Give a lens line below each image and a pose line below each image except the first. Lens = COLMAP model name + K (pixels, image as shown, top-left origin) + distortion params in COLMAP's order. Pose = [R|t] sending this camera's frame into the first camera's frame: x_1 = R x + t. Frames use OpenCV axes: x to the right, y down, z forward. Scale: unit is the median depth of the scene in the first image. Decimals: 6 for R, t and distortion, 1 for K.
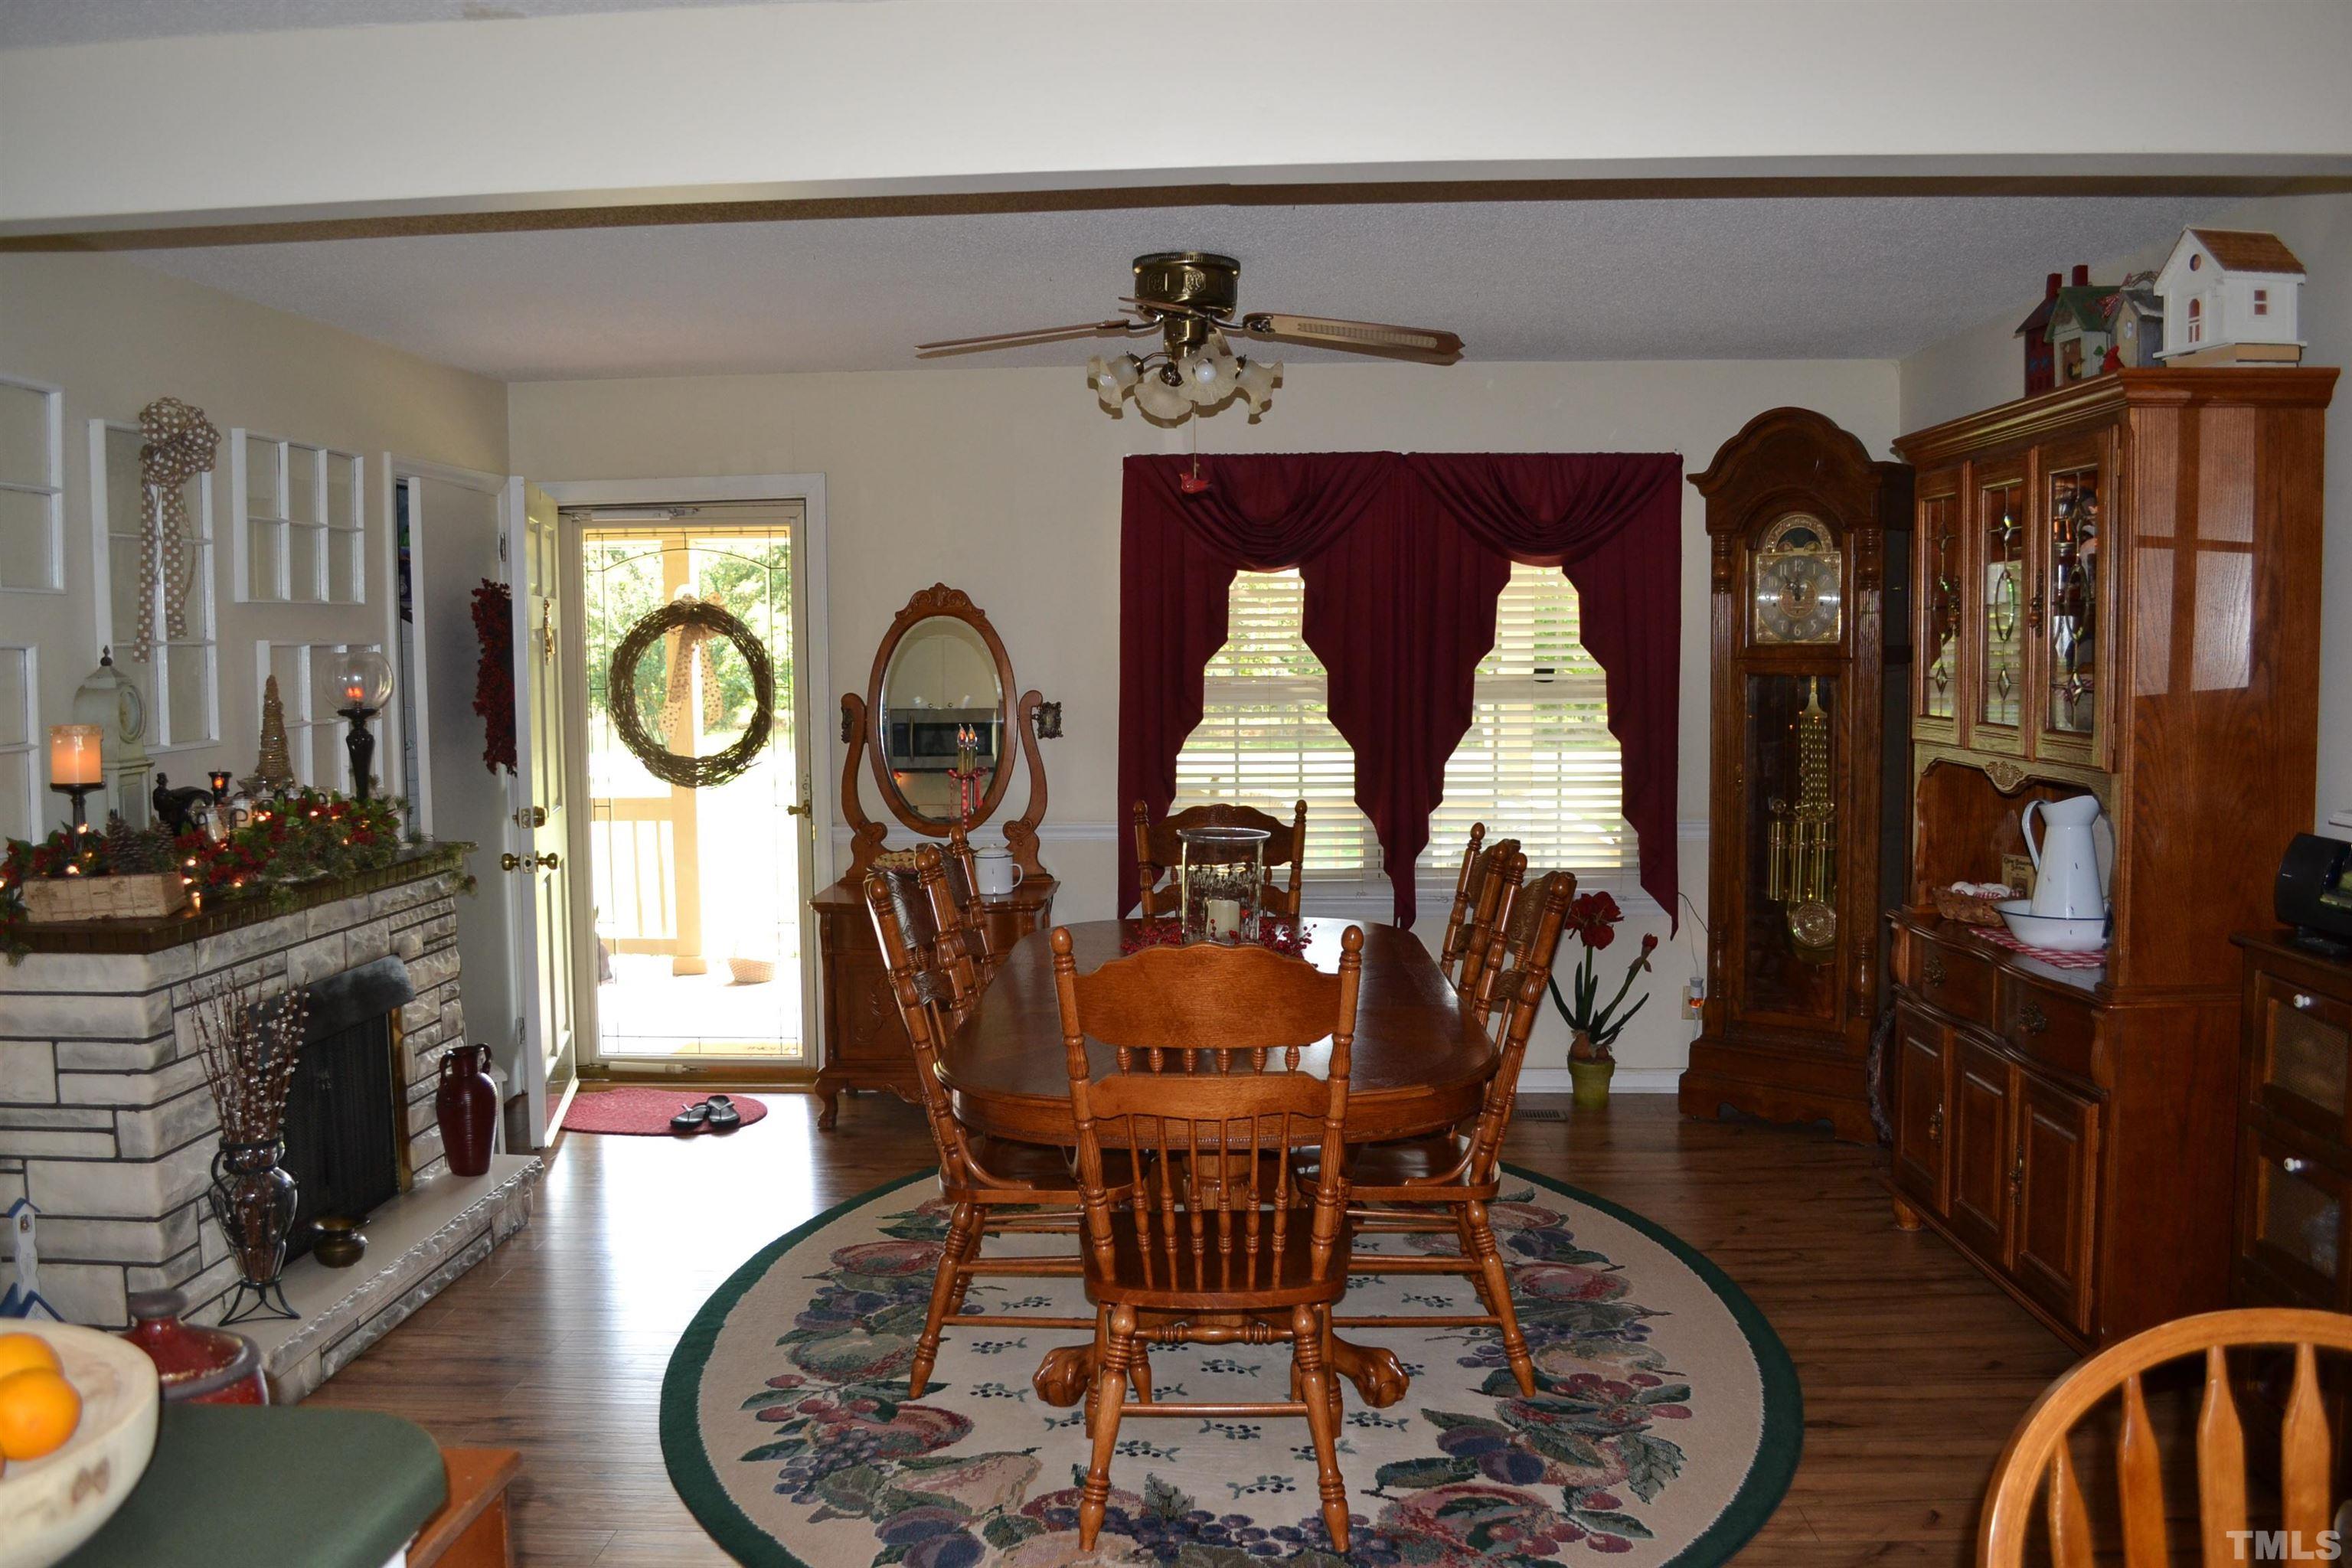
lens RADIAL K [[1891.1, 0, 1180.6], [0, 1891.1, 772.6], [0, 0, 1]] dist [-0.086615, 0.020260]
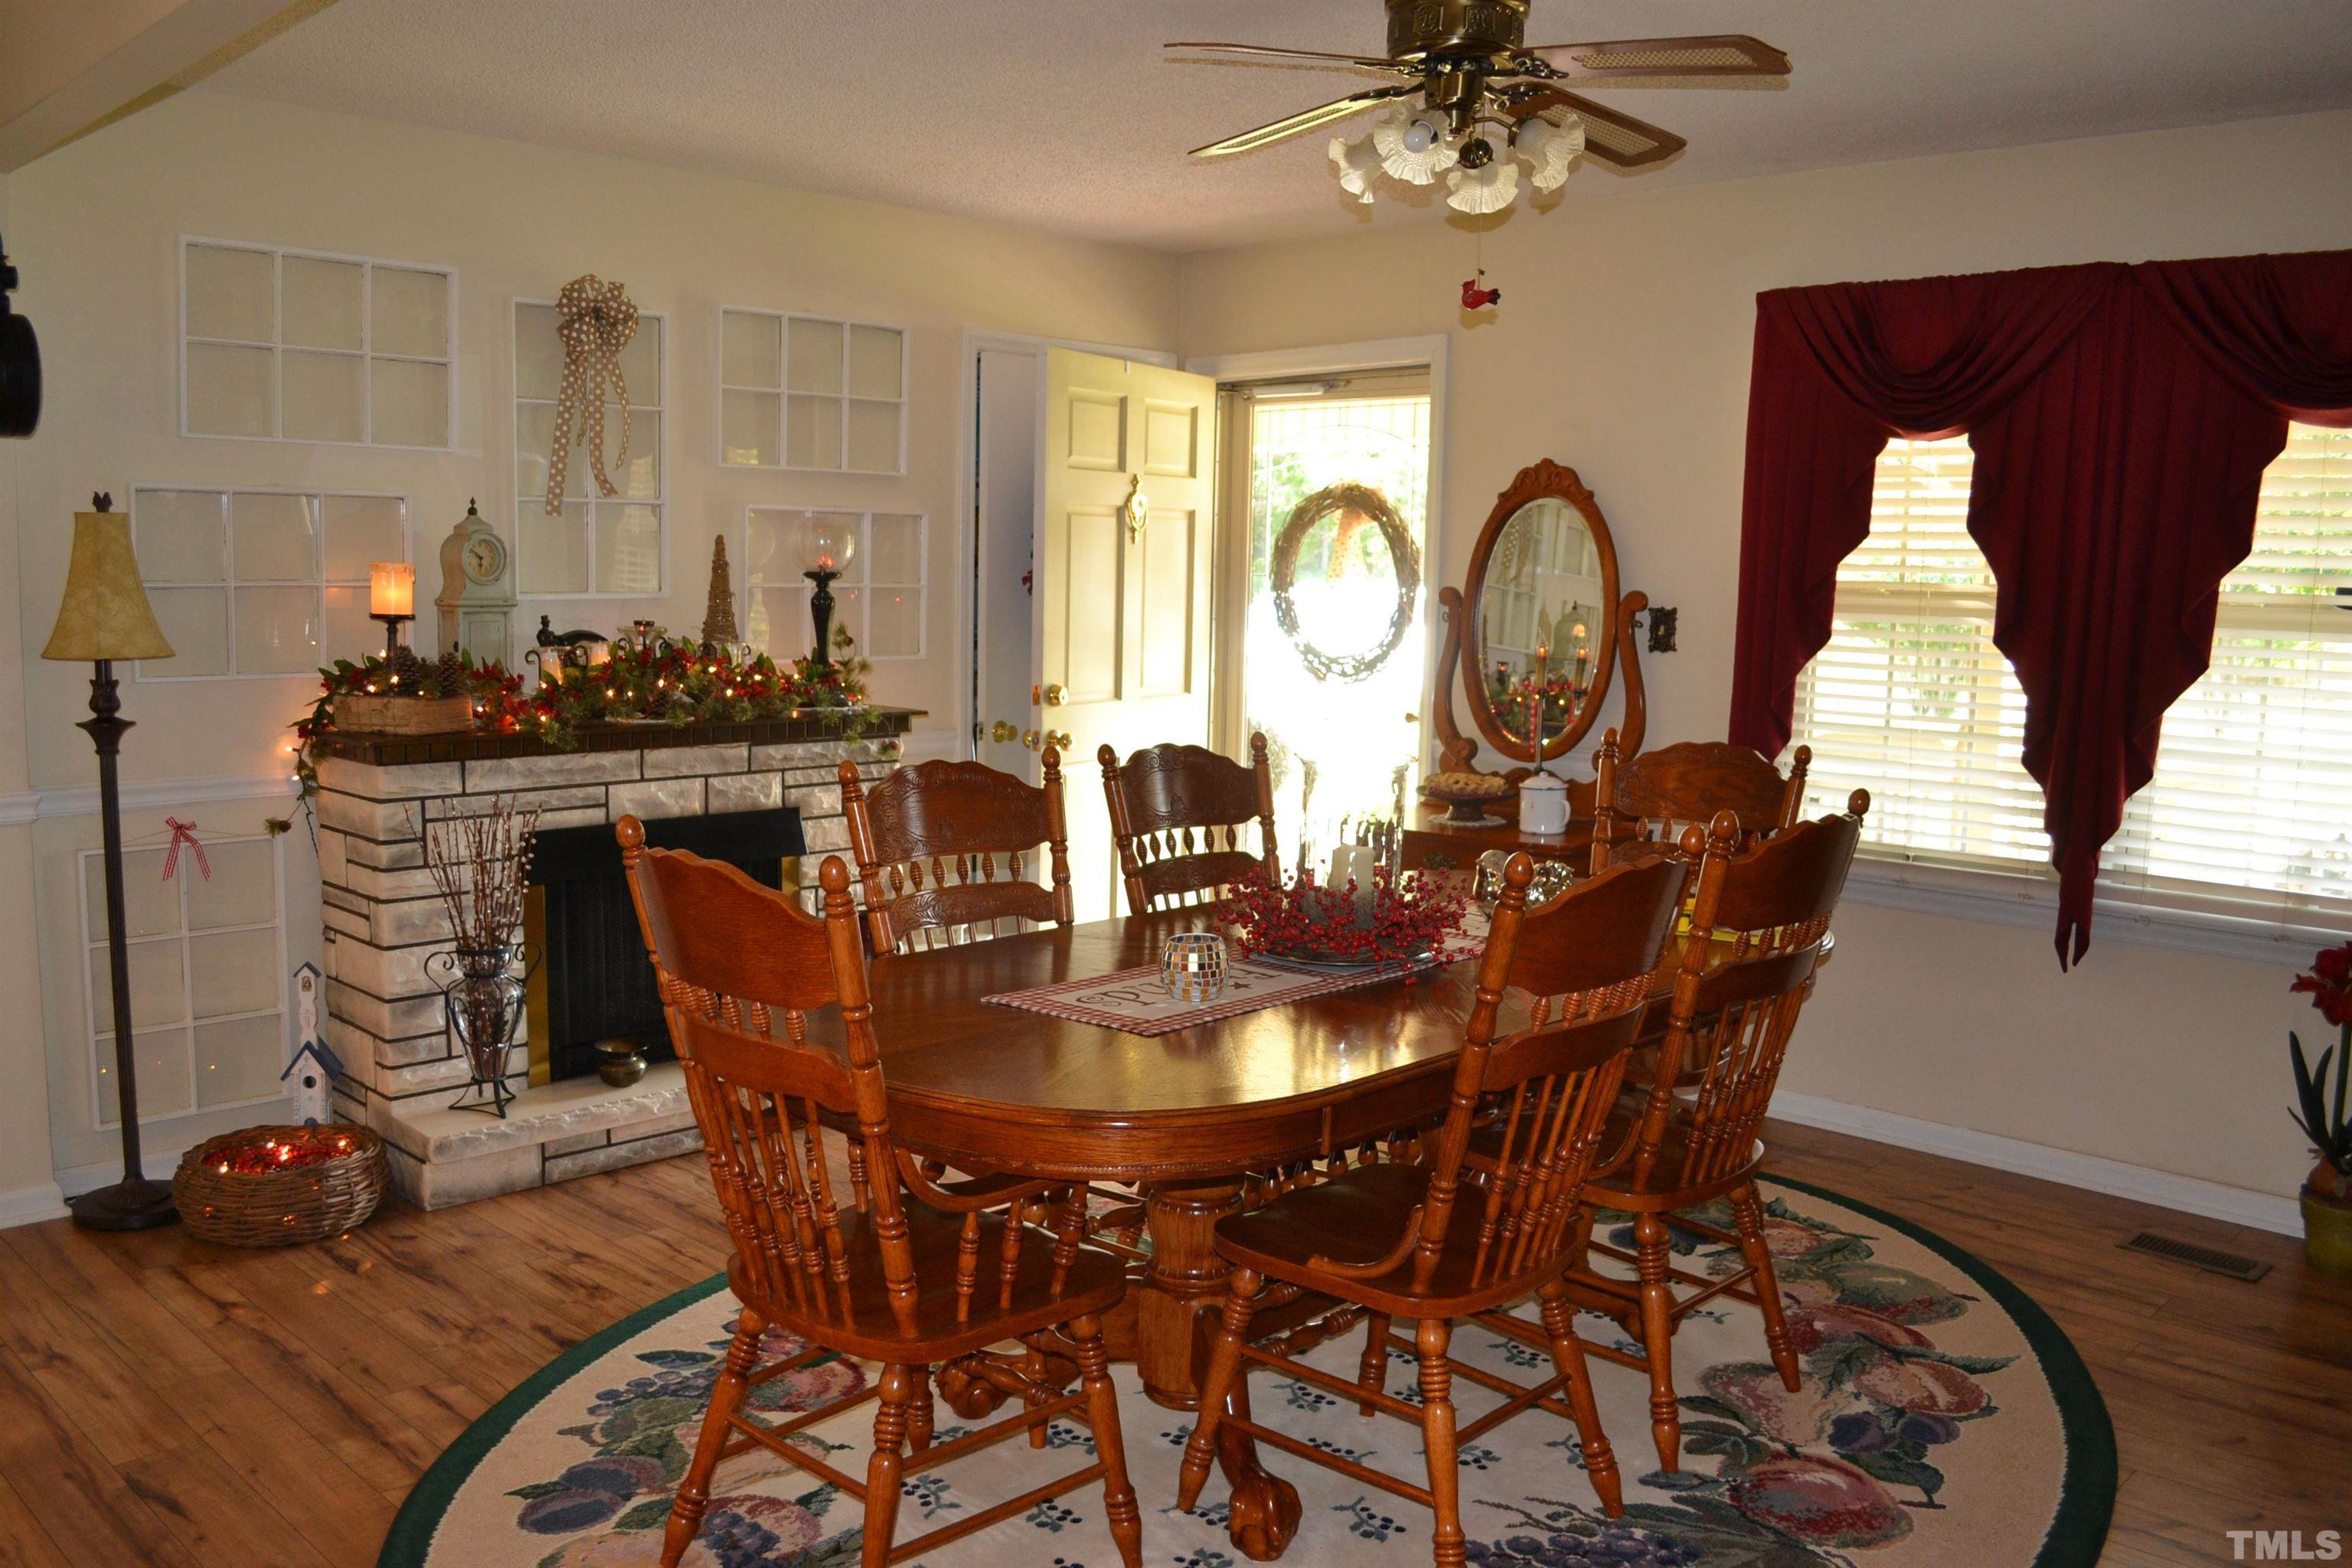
lens RADIAL K [[1891.1, 0, 1174.3], [0, 1891.1, 799.0], [0, 0, 1]] dist [-0.086615, 0.020260]
pose [[0.744026, 0.104789, -0.659882, 0.375634], [-0.072472, 0.994455, 0.076206, -0.002374], [0.664209, -0.008876, 0.747495, 0.318891]]
